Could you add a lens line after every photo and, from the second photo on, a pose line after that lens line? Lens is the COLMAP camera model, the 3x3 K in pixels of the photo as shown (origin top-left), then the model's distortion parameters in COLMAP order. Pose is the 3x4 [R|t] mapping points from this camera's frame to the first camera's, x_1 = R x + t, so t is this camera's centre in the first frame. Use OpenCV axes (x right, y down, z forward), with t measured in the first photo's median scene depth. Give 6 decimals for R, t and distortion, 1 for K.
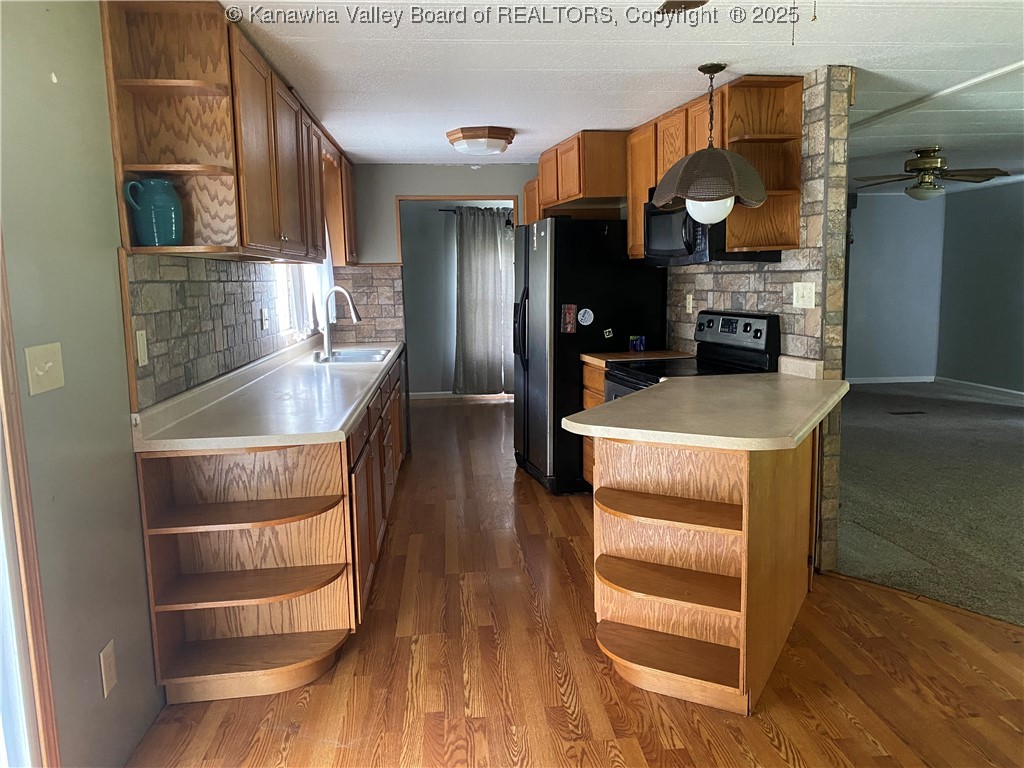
lens RADIAL K [[761.3, 0, 512.0], [0, 761.3, 384.0], [0, 0, 1]] dist [0.070408, -0.123386]
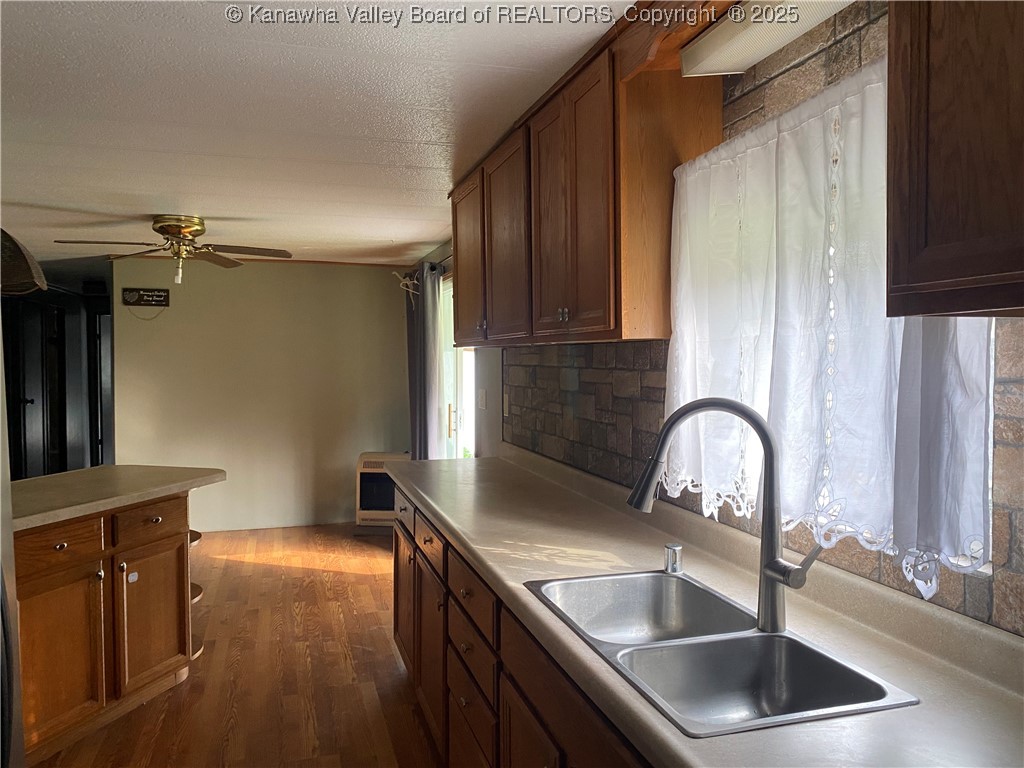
lens RADIAL K [[761.3, 0, 512.0], [0, 761.3, 384.0], [0, 0, 1]] dist [0.070408, -0.123386]
pose [[-0.978337, 0.031918, -0.204543, -0.145012], [-0.004444, 0.984577, 0.174894, -0.326304], [0.206970, 0.172015, -0.963107, 2.227791]]
